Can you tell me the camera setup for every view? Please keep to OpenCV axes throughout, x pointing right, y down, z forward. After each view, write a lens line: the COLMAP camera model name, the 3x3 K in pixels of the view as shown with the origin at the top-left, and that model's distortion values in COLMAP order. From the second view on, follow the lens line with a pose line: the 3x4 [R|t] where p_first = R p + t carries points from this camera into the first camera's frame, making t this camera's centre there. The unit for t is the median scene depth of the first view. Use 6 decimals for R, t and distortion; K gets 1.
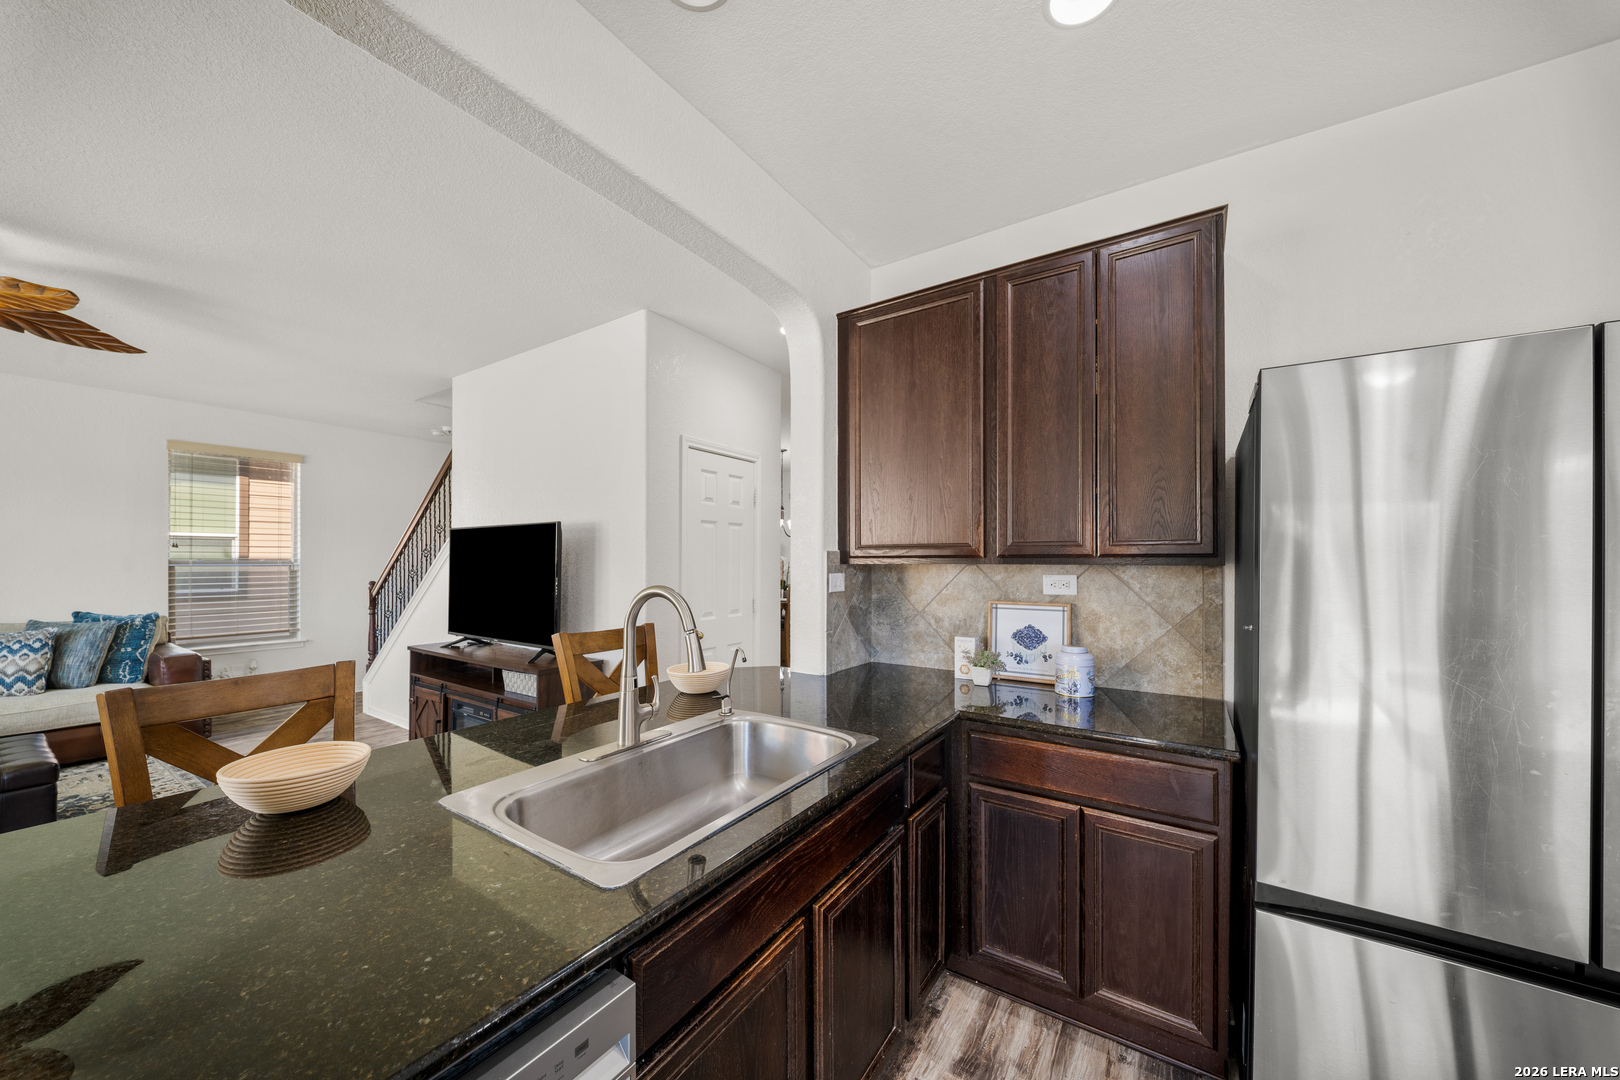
lens RADIAL K [[568.2, 0, 812.9], [0, 568.2, 551.0], [0, 0, 1]] dist [-0.000619, -0.000067]
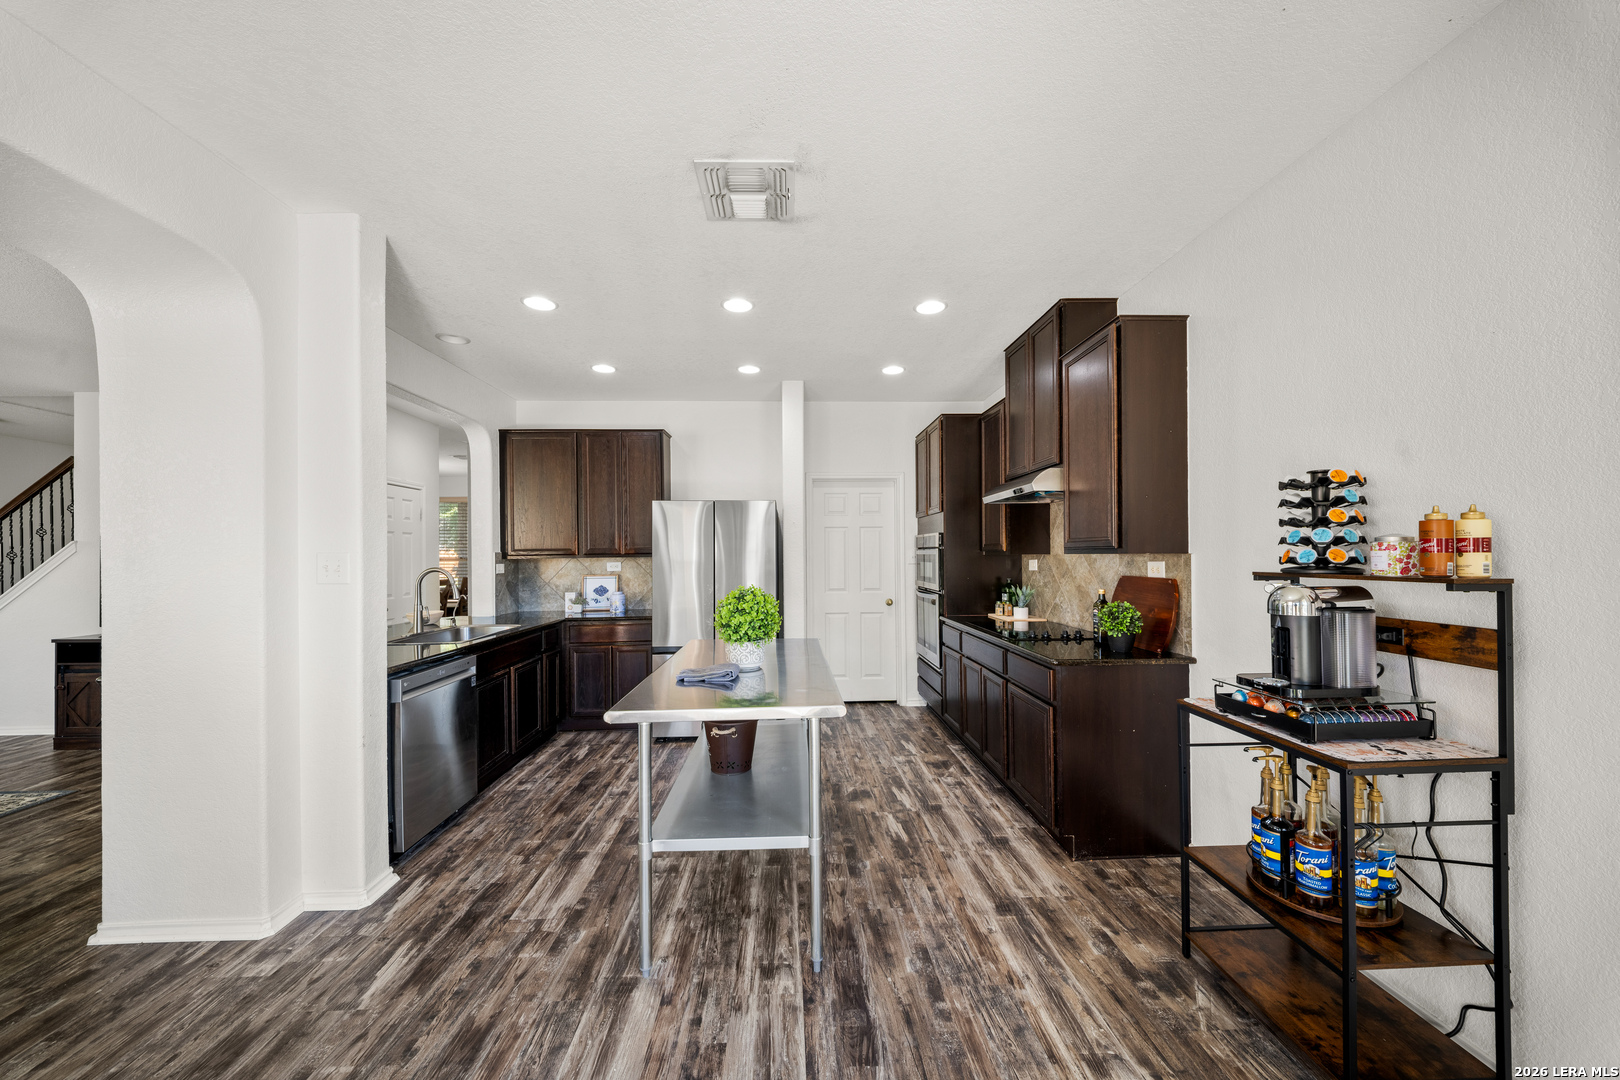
lens RADIAL K [[561.6, 0, 804.5], [0, 561.6, 555.4], [0, 0, 1]] dist [-0.000676, -0.000097]
pose [[0.817667, -0.013117, 0.575543, -0.215761], [0.004778, 0.999861, 0.015998, -0.015138], [-0.575672, -0.010331, 0.817615, -1.184529]]
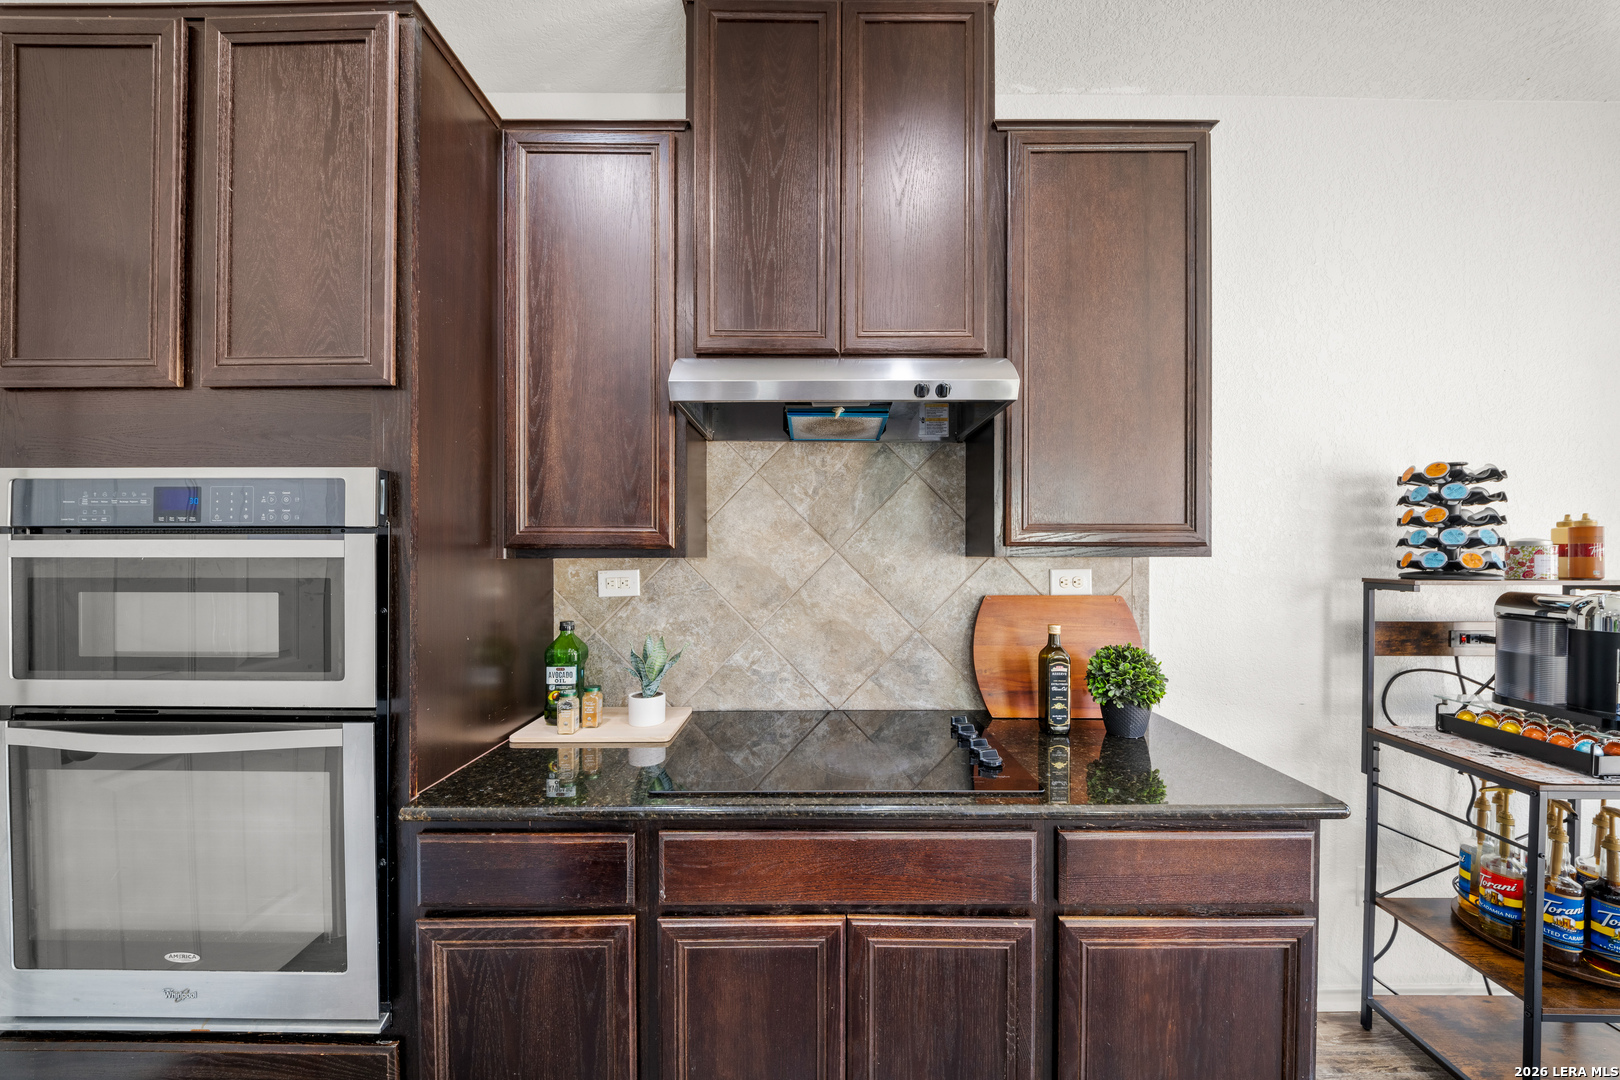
lens RADIAL K [[568.2, 0, 812.9], [0, 568.2, 551.0], [0, 0, 1]] dist [-0.000619, -0.000067]
pose [[-0.547670, -0.002020, 0.836692, 0.599267], [-0.012124, 0.999911, -0.005522, 0.003687], [-0.836607, -0.013168, -0.547646, 0.010661]]
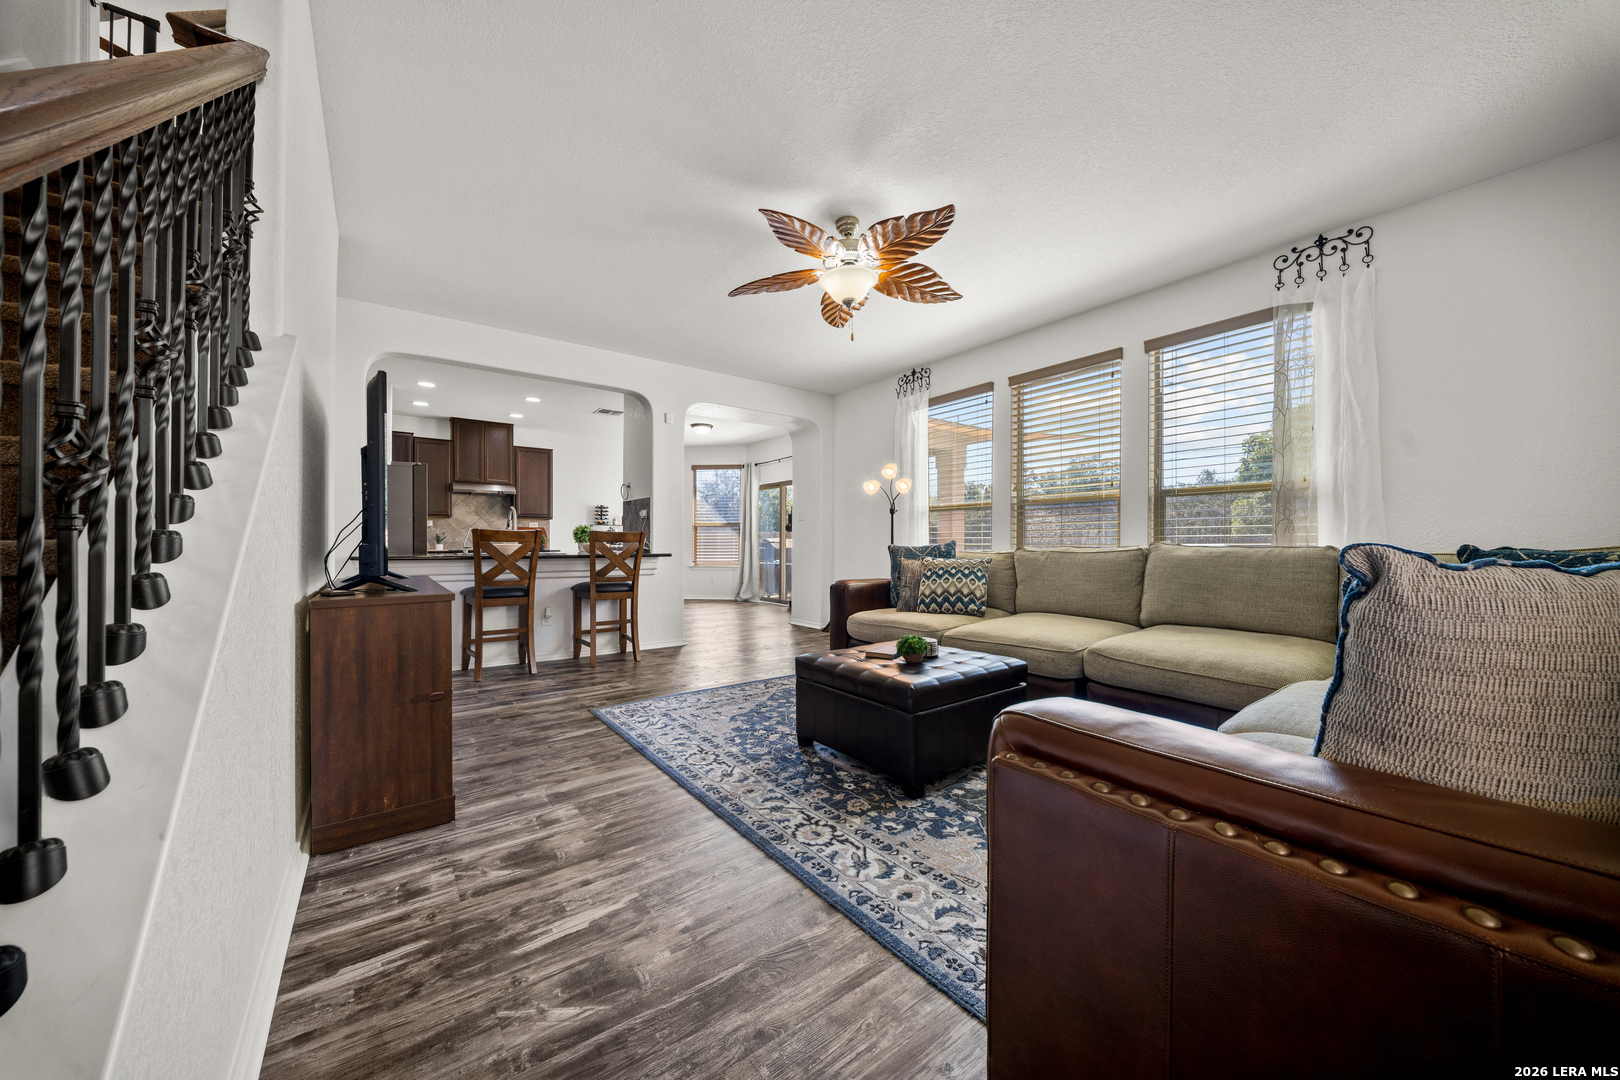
lens RADIAL K [[568.2, 0, 812.9], [0, 568.2, 551.0], [0, 0, 1]] dist [-0.000619, -0.000067]
pose [[-0.943777, -0.004794, 0.330548, -1.928287], [-0.005466, 0.999984, -0.001104, 0.199580], [-0.330538, -0.002849, -0.943788, 2.239049]]
